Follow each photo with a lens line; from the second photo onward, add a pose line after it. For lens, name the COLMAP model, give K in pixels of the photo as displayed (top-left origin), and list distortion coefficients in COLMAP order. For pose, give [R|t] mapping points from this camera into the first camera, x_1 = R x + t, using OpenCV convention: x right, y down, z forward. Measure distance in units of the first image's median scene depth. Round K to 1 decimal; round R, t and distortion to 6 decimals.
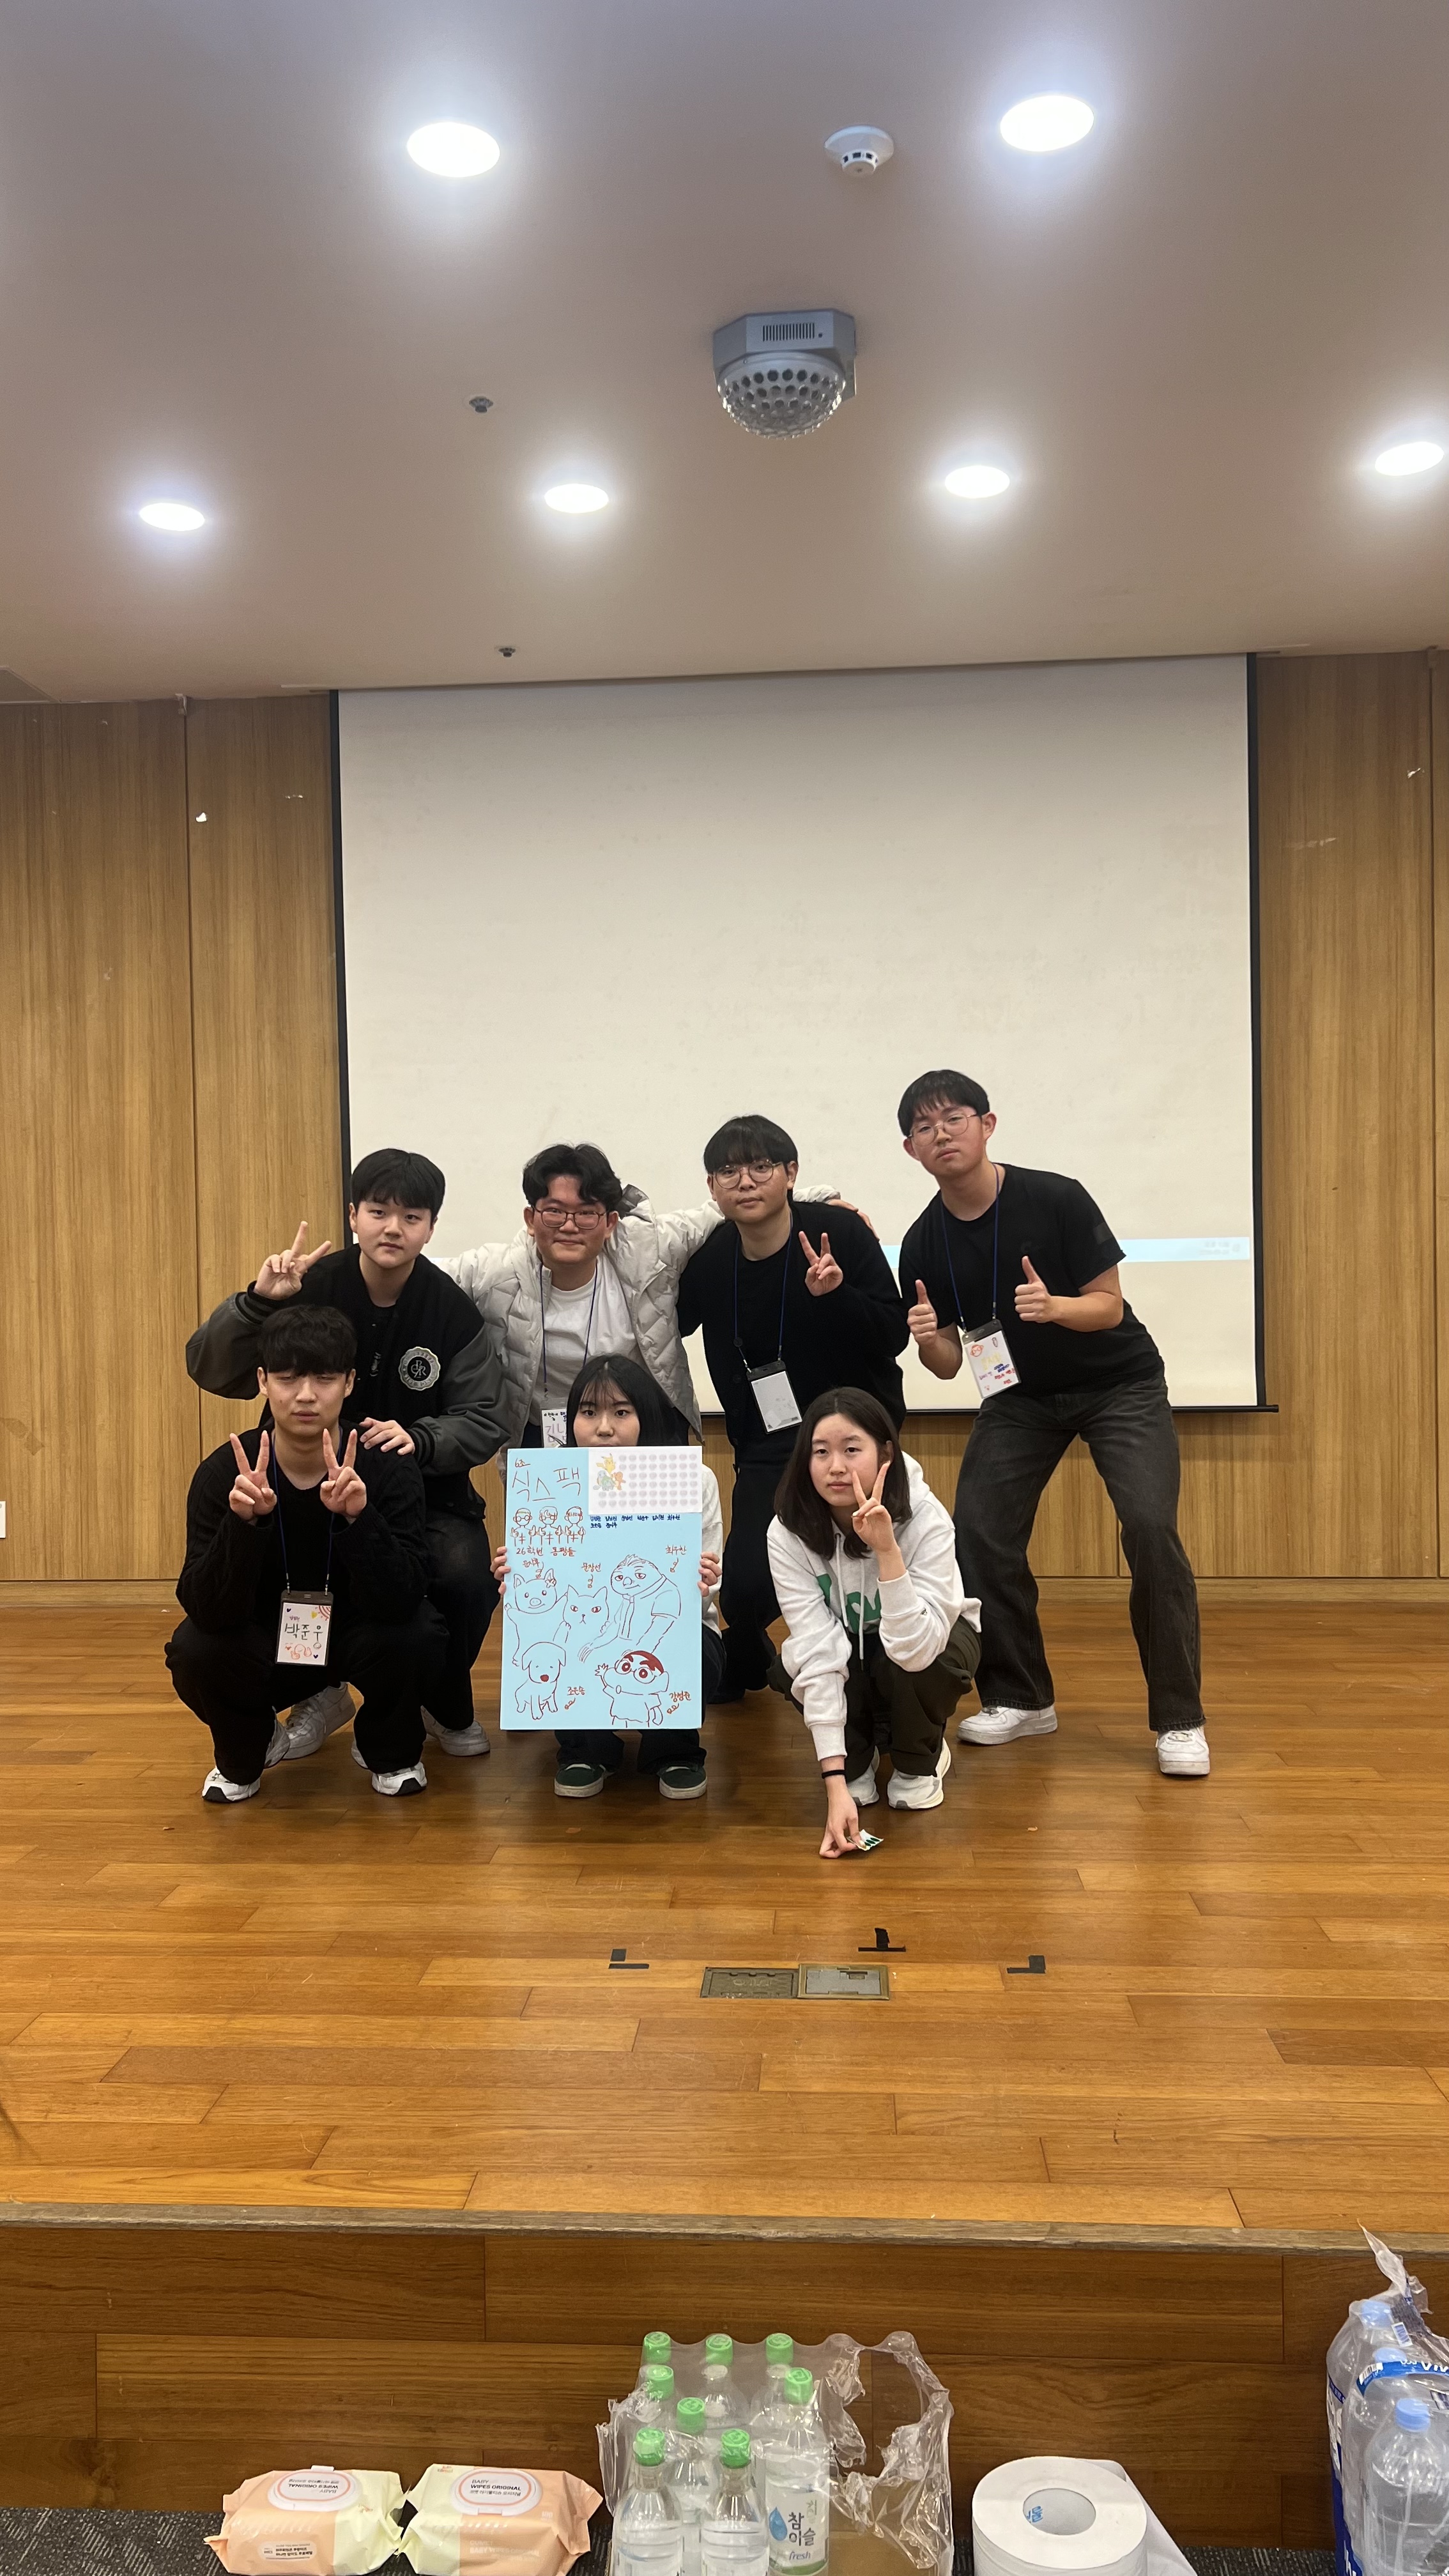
lens RADIAL K [[1977.6, 0, 710.4], [0, 1977.6, 1285.1], [0, 0, 1]] dist [0.002267, -0.004183]
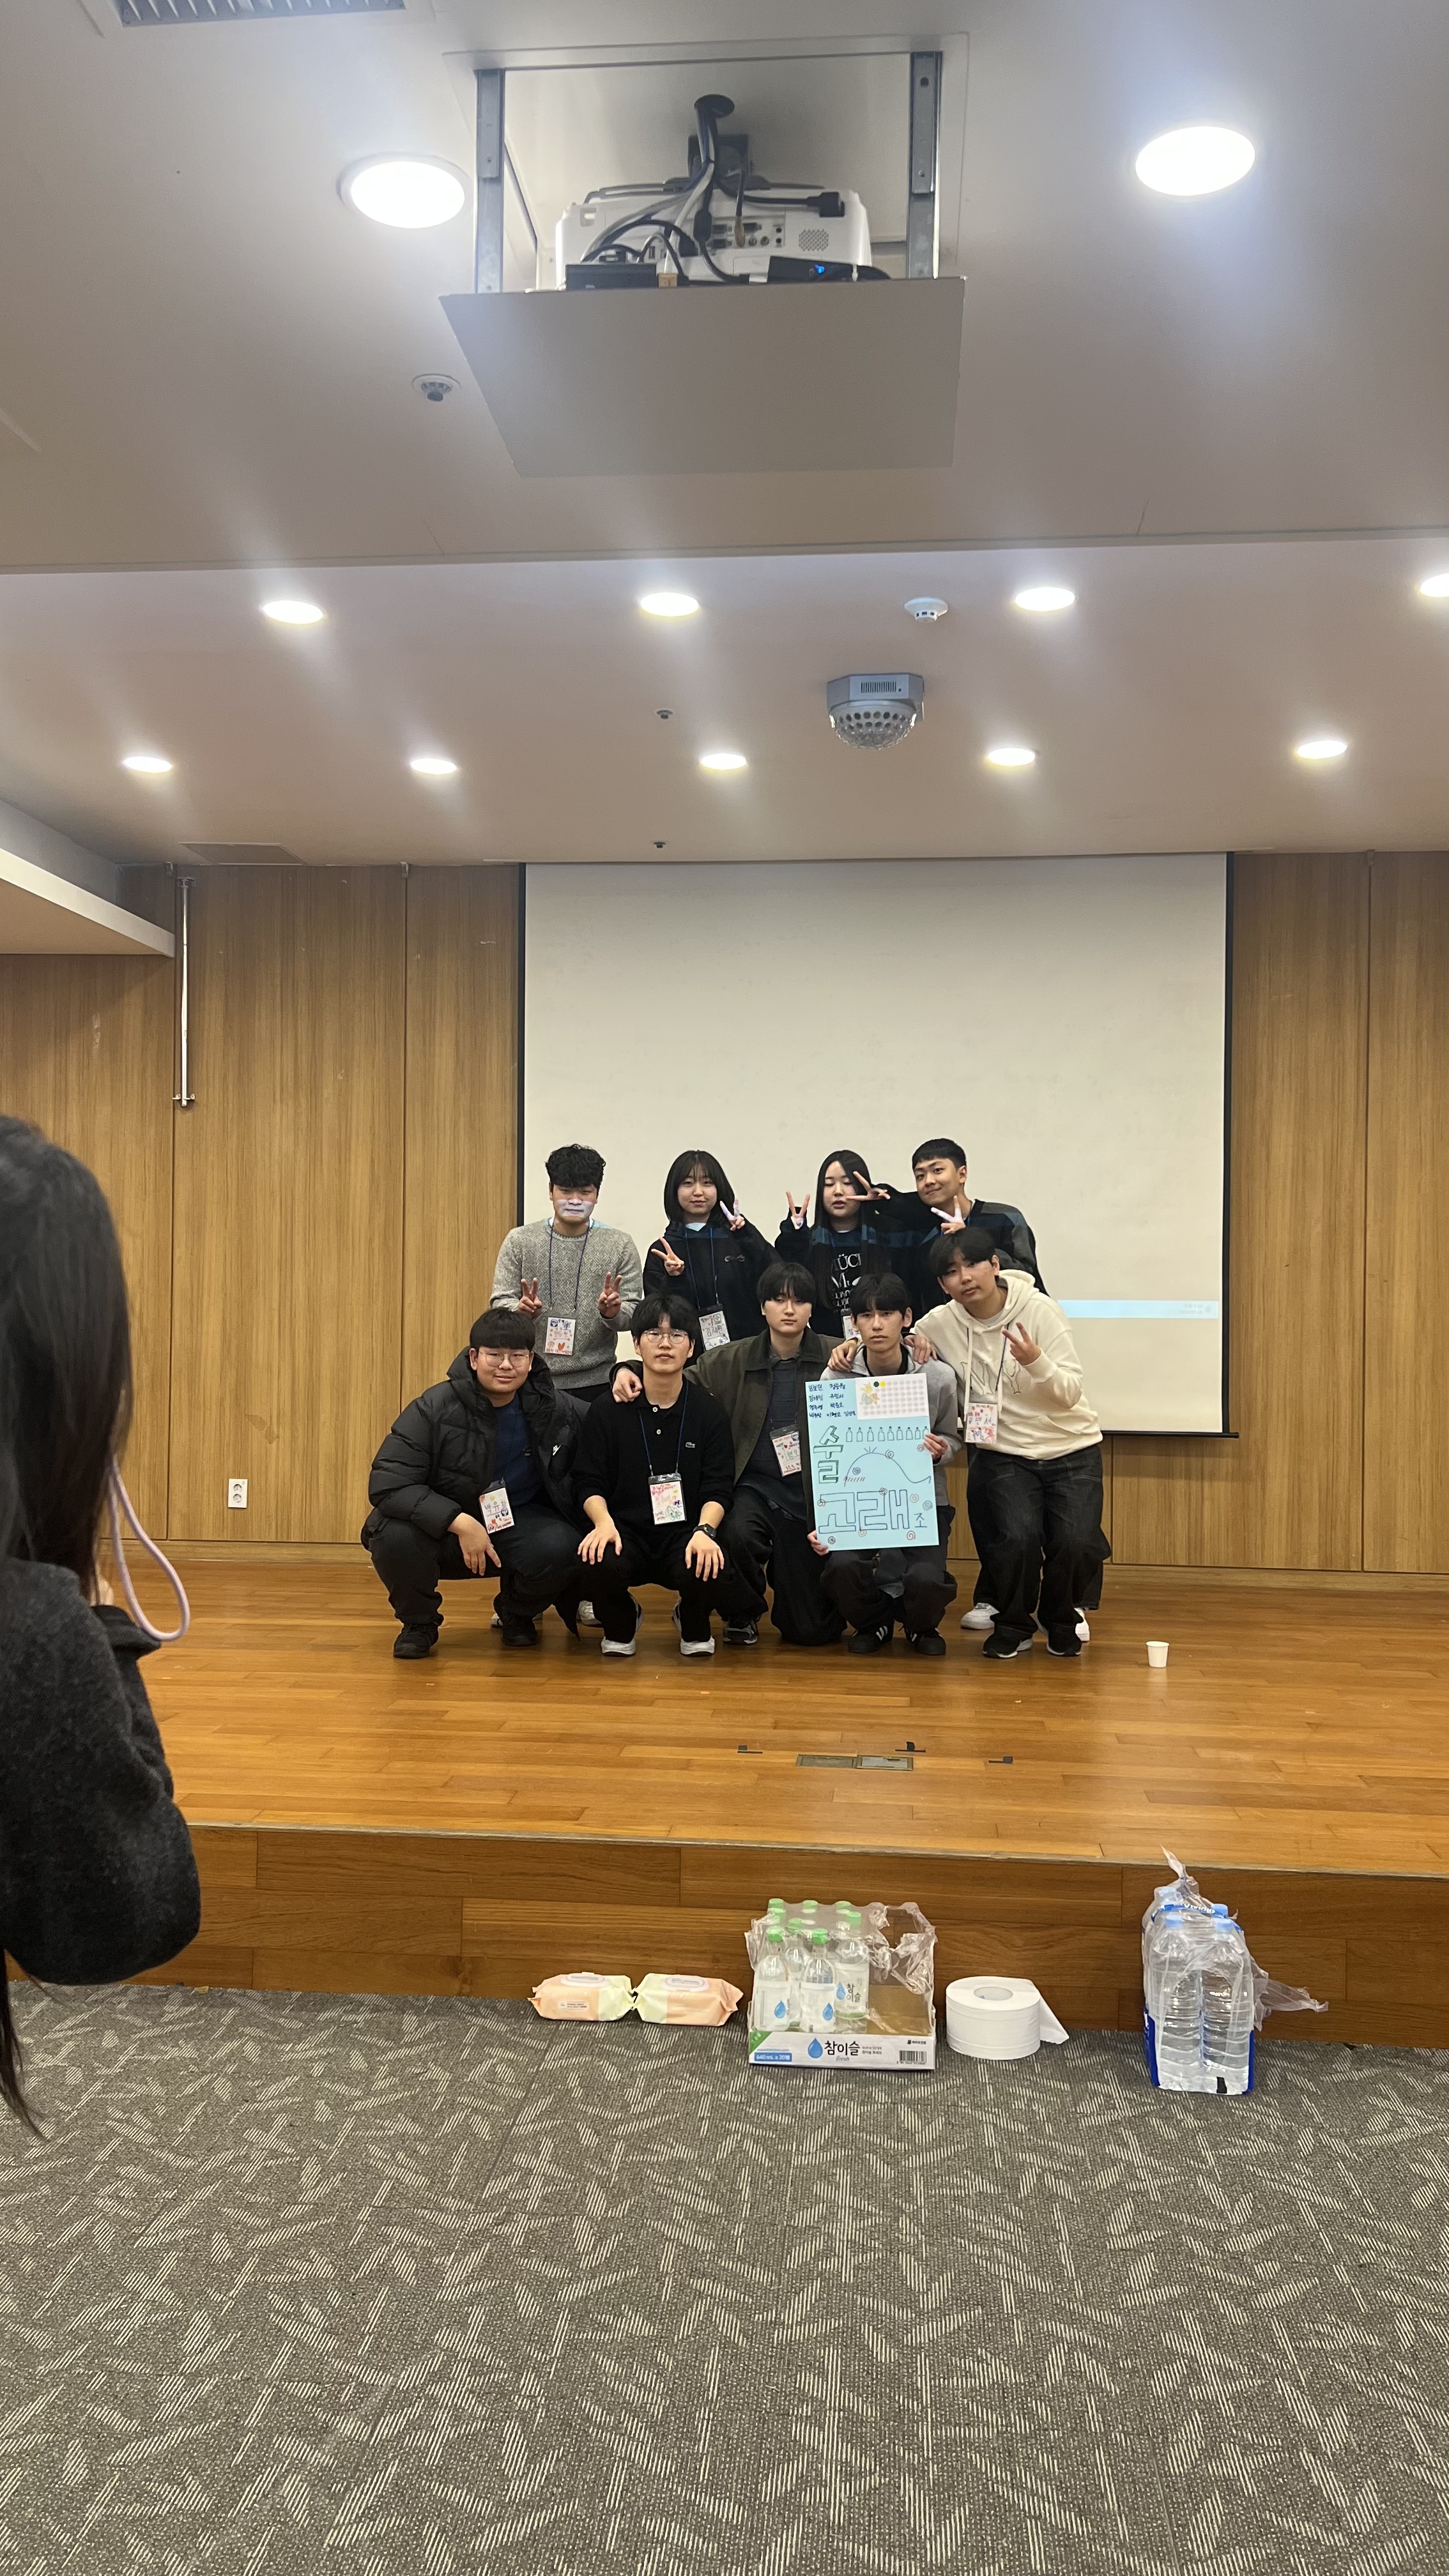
lens RADIAL K [[1977.6, 0, 710.4], [0, 1977.6, 1285.1], [0, 0, 1]] dist [0.002267, -0.004183]
pose [[0.999032, 0.027380, -0.034437, -0.016233], [-0.028131, 0.999373, -0.021503, 0.002295], [0.033826, 0.022451, 0.999176, -0.336125]]
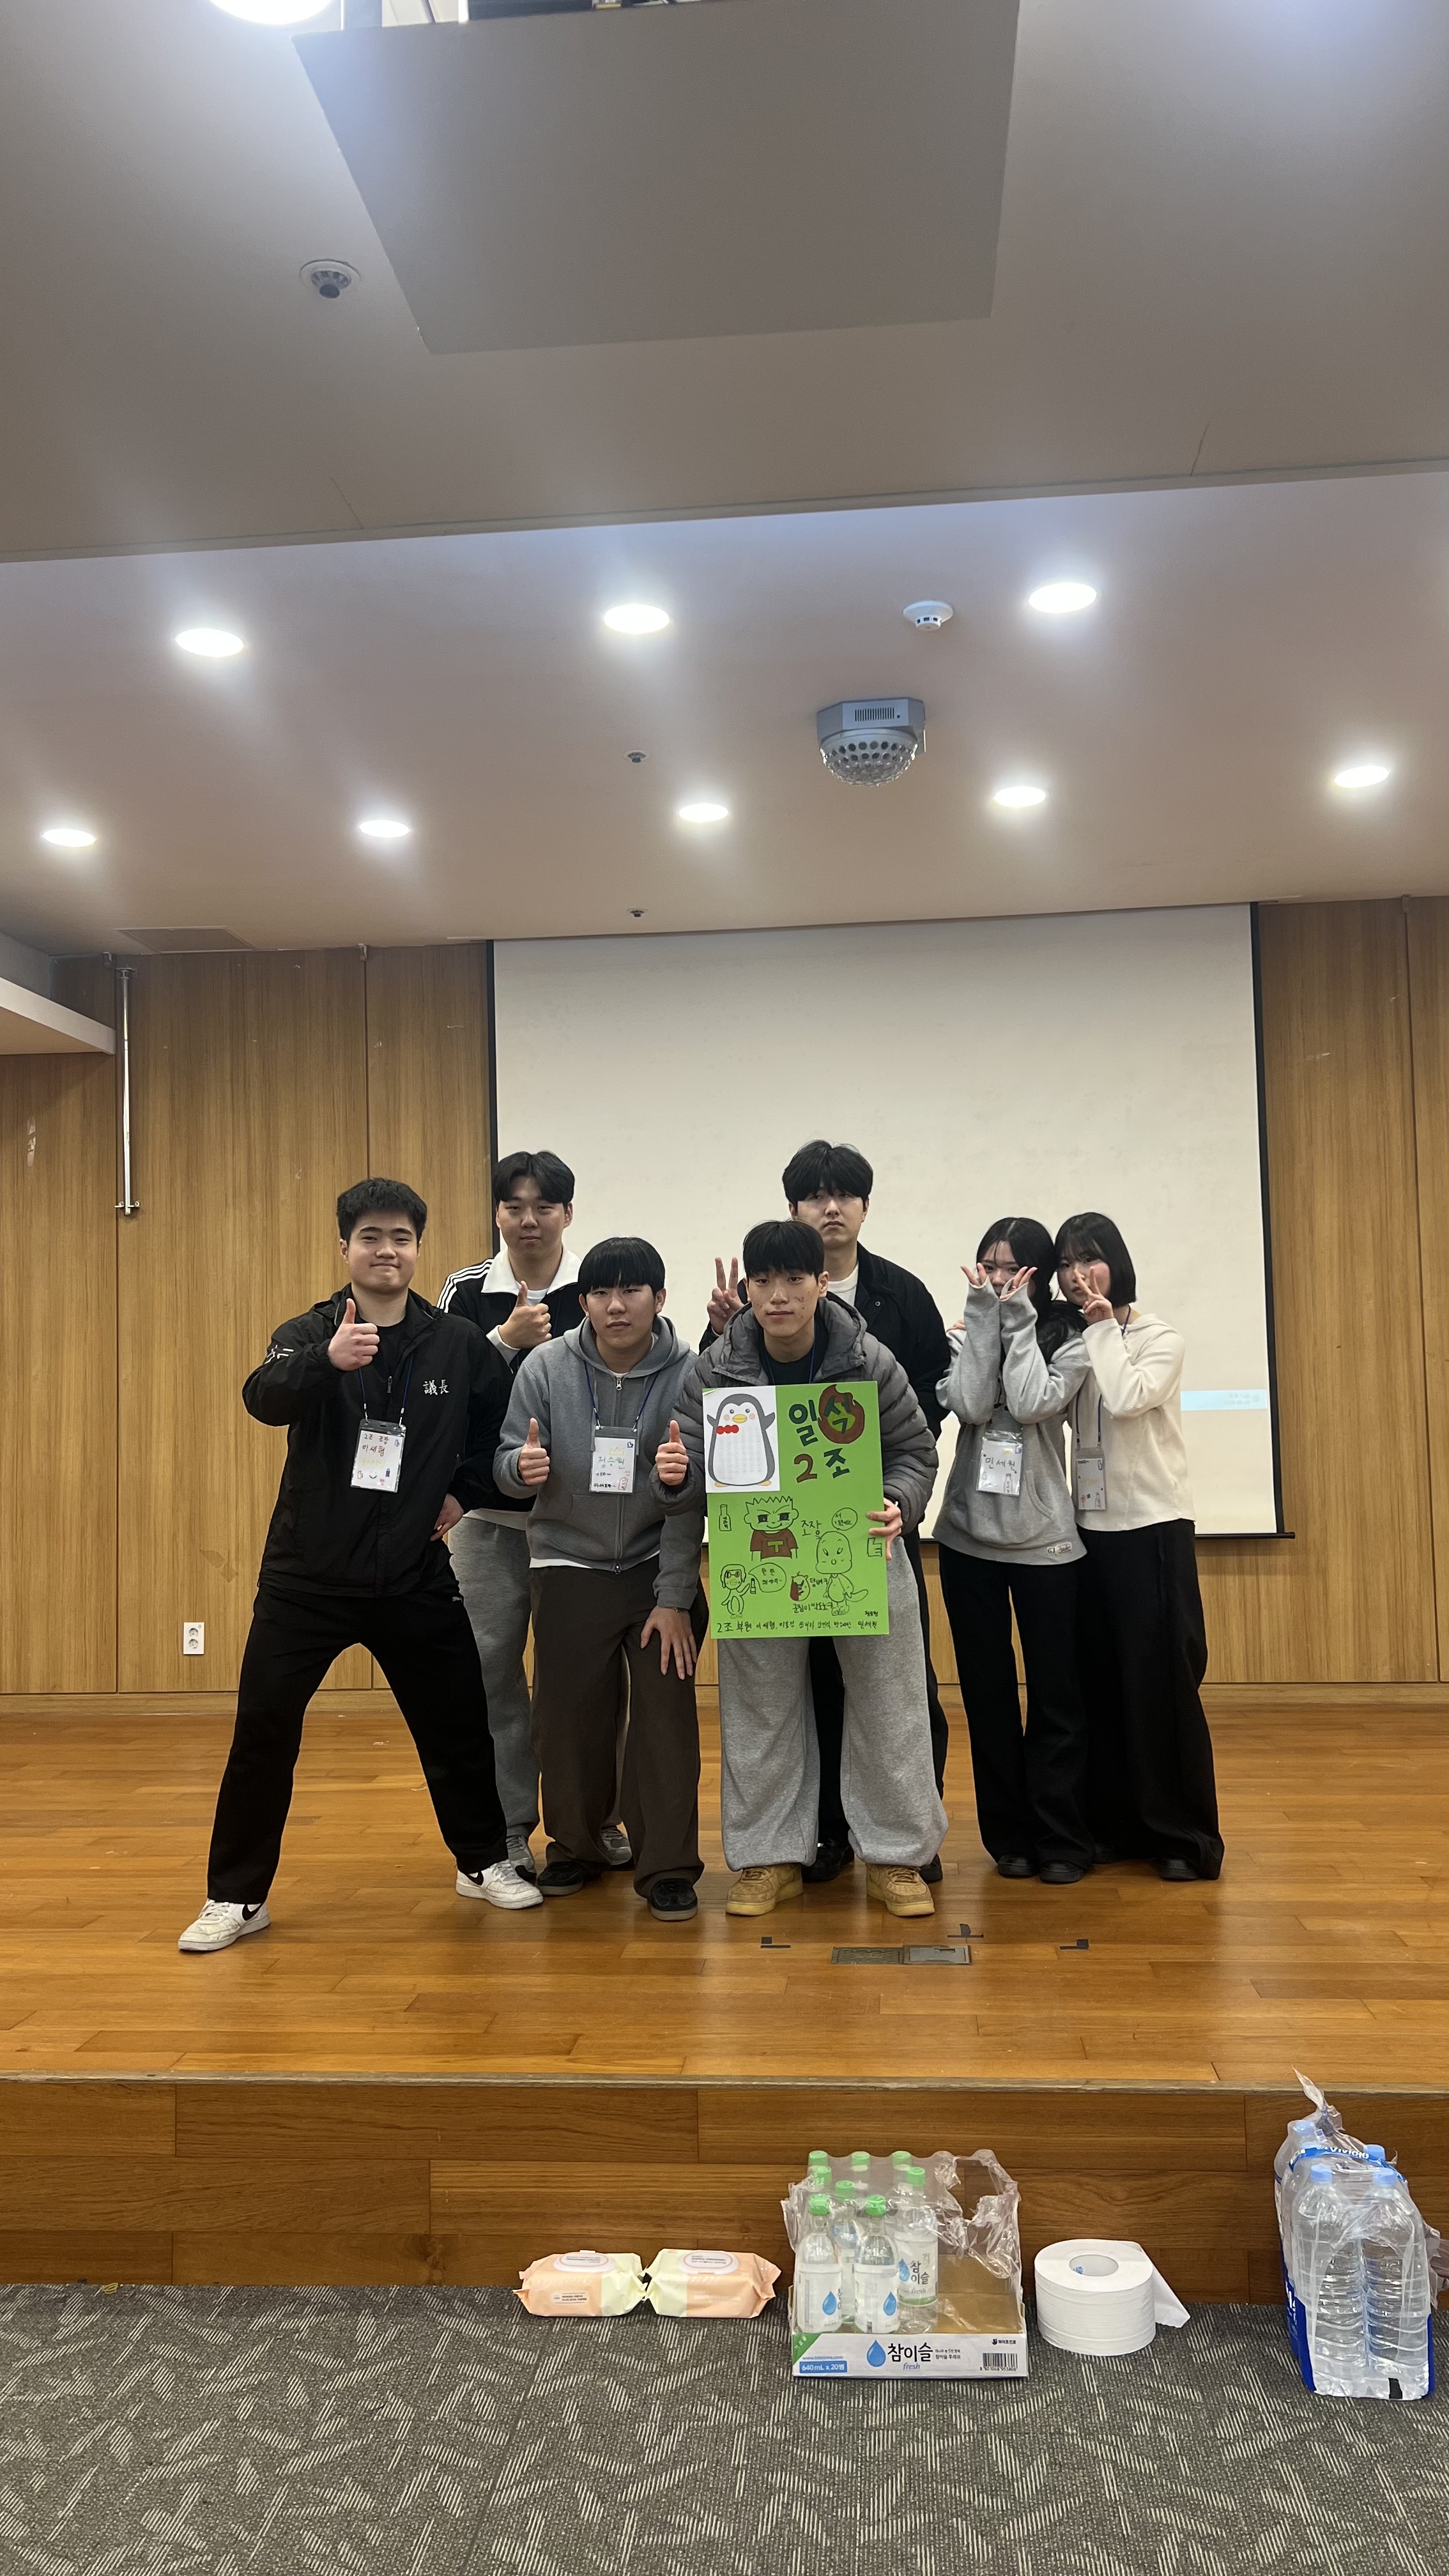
lens RADIAL K [[1981.2, 0, 726.0], [0, 1981.2, 1269.9], [0, 0, 1]] dist [-0.002984, -0.004946]
pose [[0.999669, -0.008543, -0.024270, -0.021668], [0.006539, 0.996652, -0.081493, -0.001188], [0.024885, 0.081307, 0.996378, -0.209059]]
